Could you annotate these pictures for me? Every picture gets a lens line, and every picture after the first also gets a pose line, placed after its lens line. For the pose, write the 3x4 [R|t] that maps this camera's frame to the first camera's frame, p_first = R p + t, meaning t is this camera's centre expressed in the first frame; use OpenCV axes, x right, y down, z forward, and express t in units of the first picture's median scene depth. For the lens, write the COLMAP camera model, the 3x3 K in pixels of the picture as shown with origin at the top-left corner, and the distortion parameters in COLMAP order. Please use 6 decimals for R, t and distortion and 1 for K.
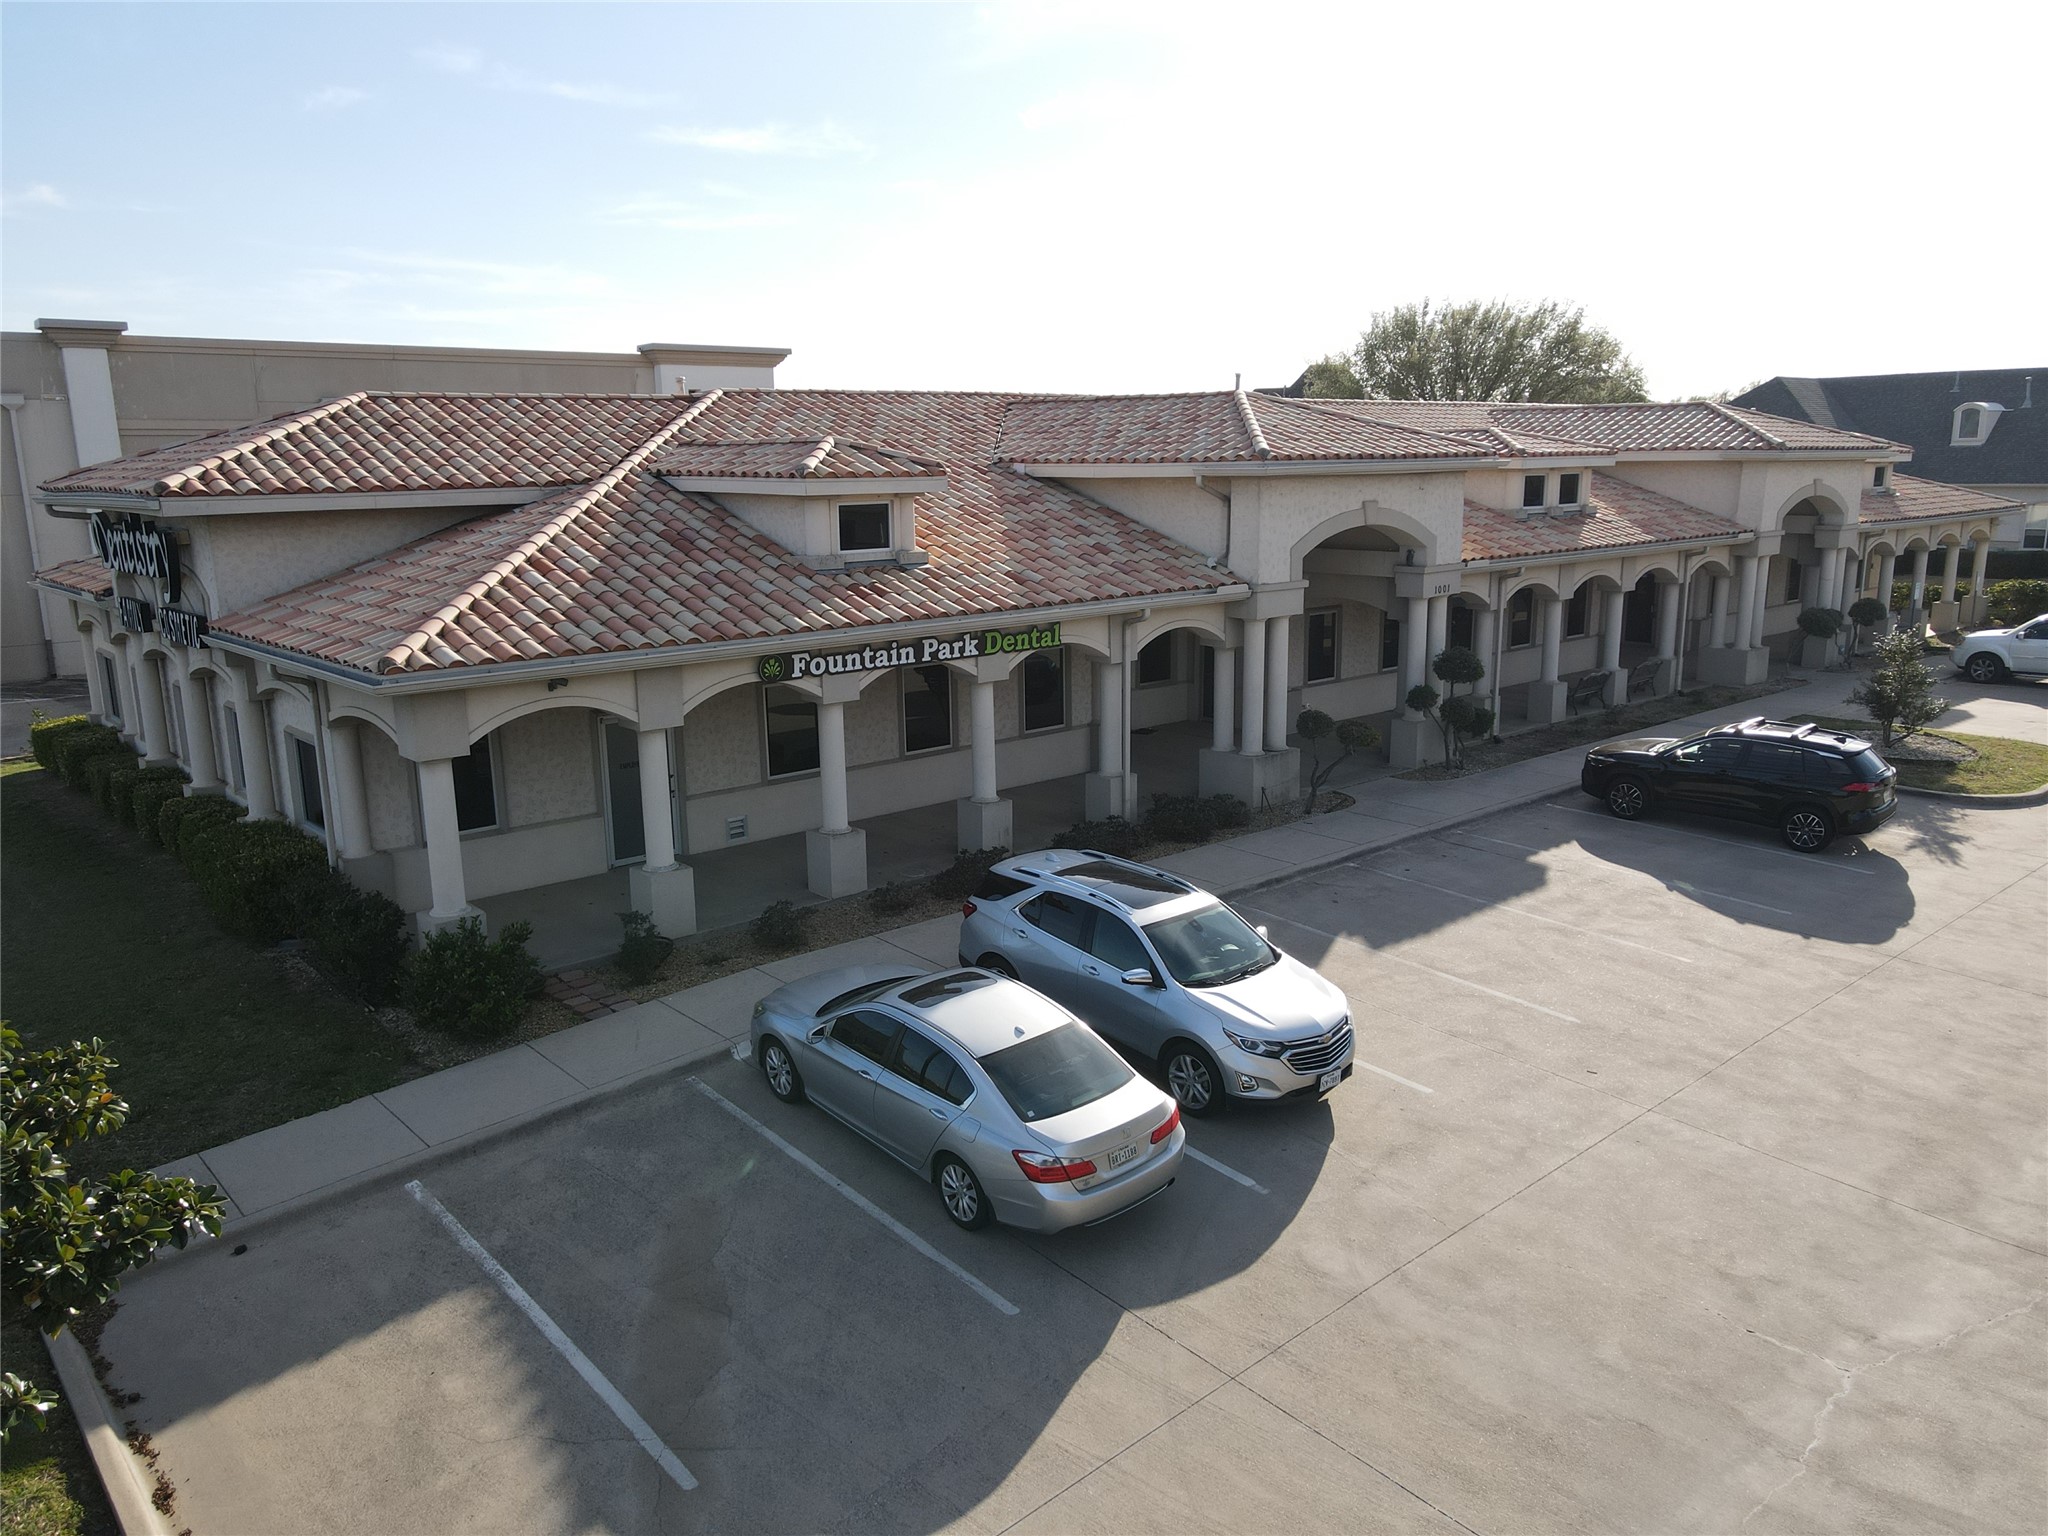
lens RADIAL K [[1496.3, 0, 1020.6], [0, 1496.3, 770.2], [0, 0, 1]] dist [0.003106, 0.031263]
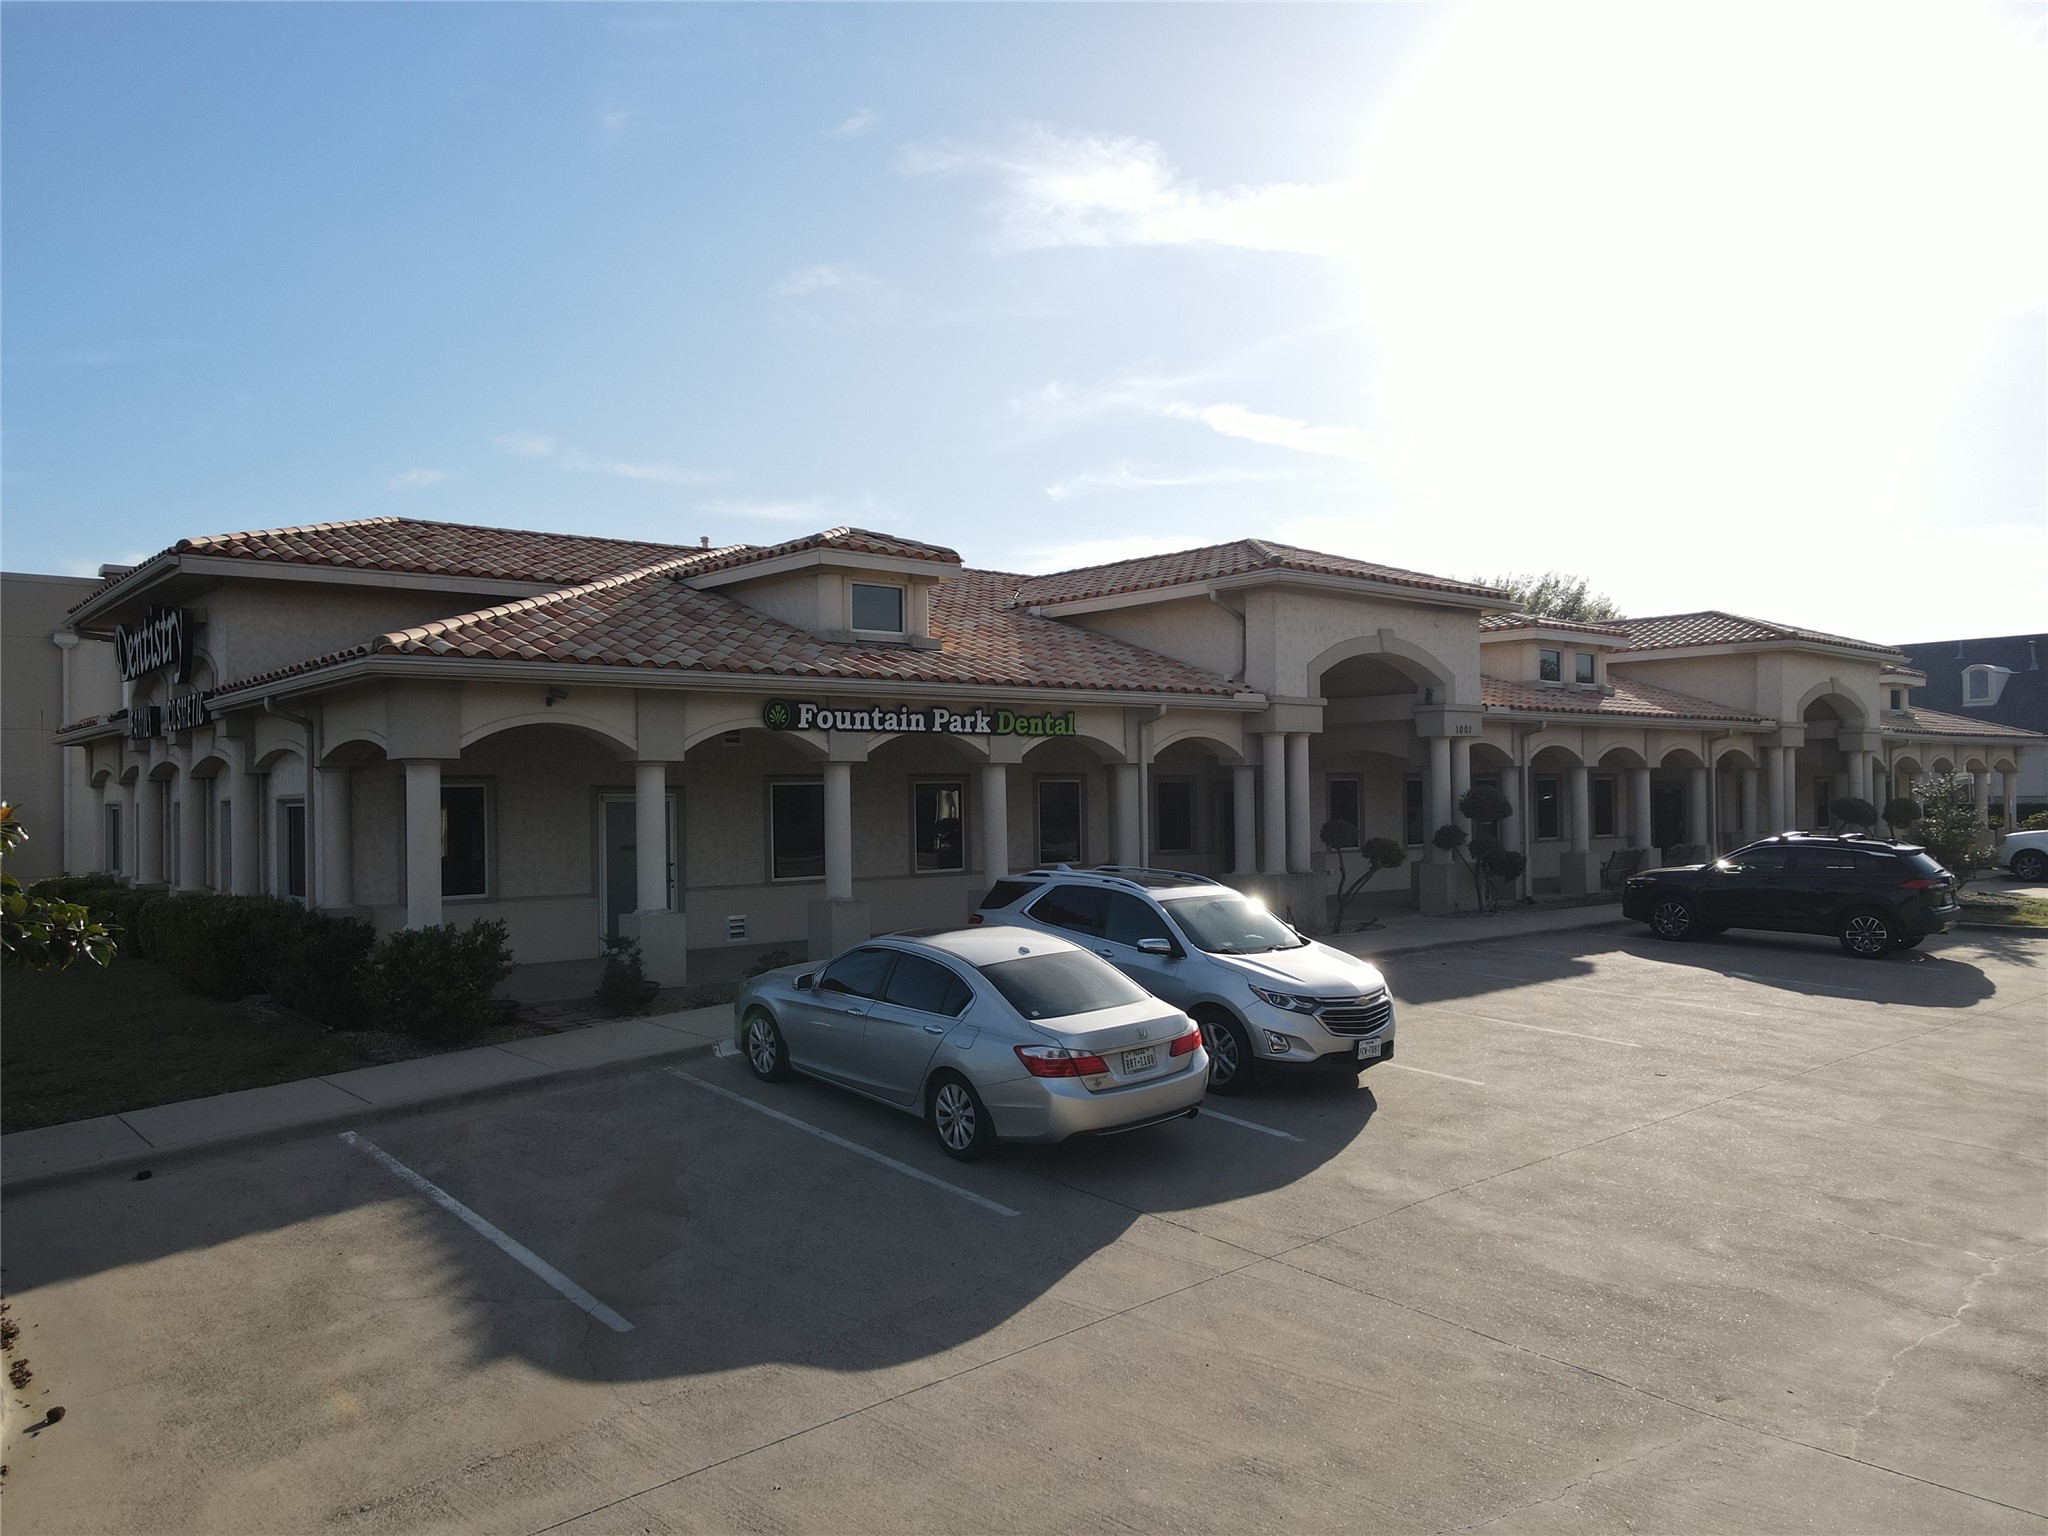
lens RADIAL K [[1496.3, 0, 1020.6], [0, 1496.3, 770.2], [0, 0, 1]] dist [0.003106, 0.031263]
pose [[0.999874, 0.000704, -0.015851, 0.007303], [-0.004251, 0.974375, -0.224888, 0.174163], [0.015287, 0.224927, 0.974256, 0.054825]]
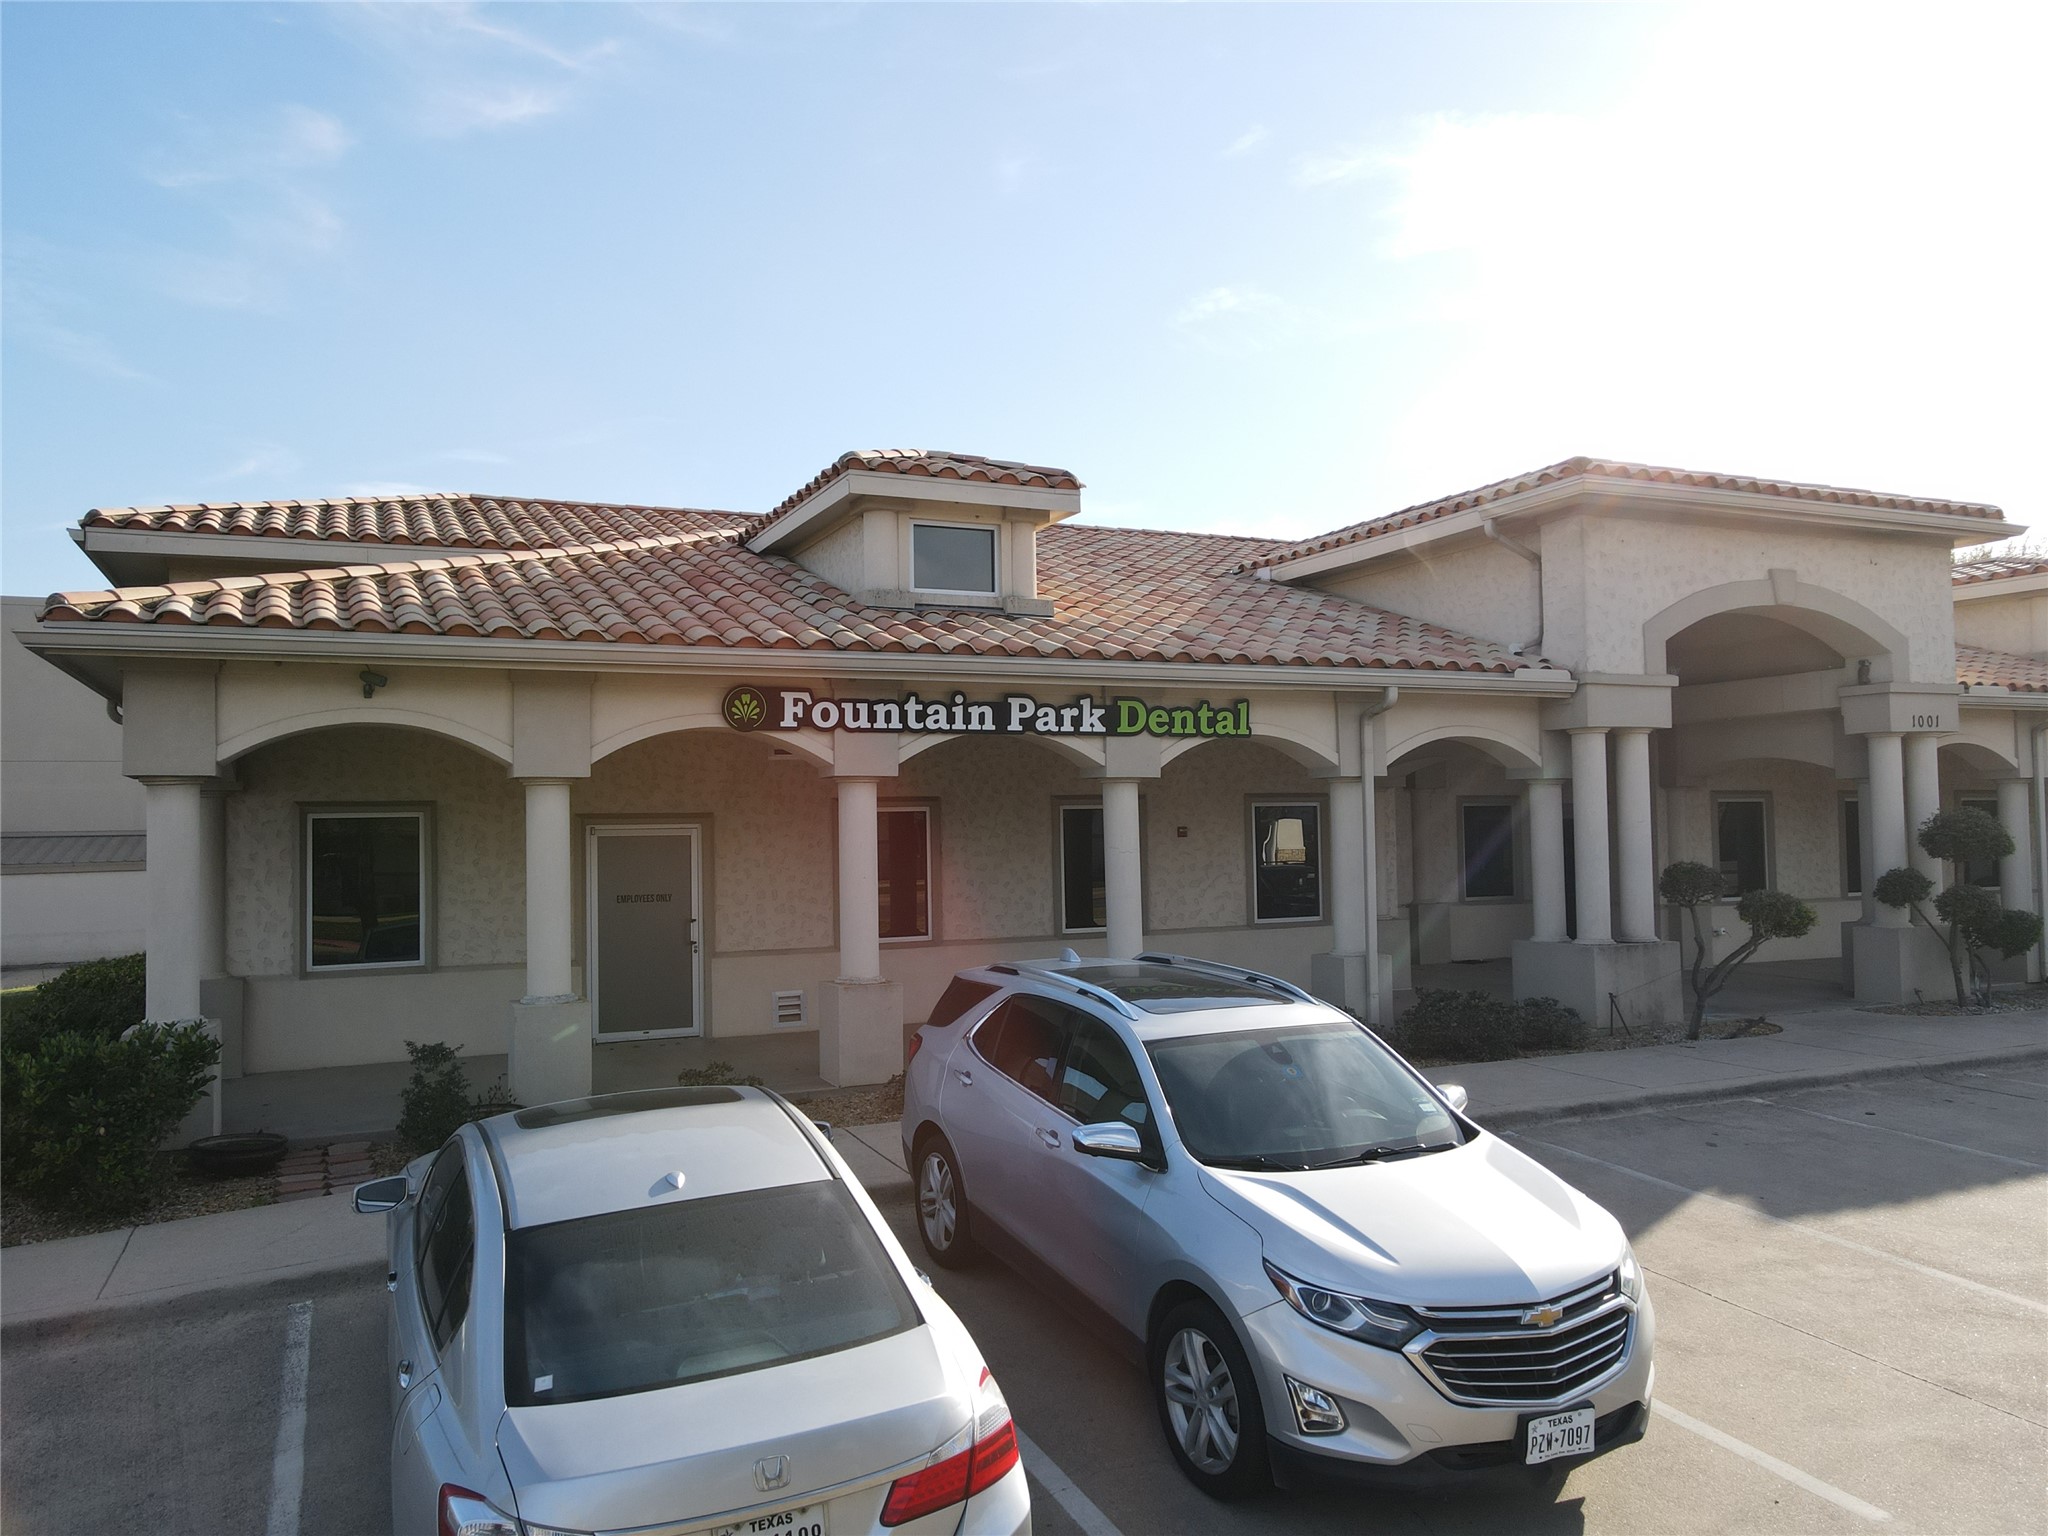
lens RADIAL K [[1496.3, 0, 1020.6], [0, 1496.3, 770.2], [0, 0, 1]] dist [0.003106, 0.031263]
pose [[0.956531, -0.012502, -0.291361, 0.133151], [-0.058428, 0.970608, -0.233464, 0.098952], [0.285717, 0.240339, 0.927687, 0.400363]]
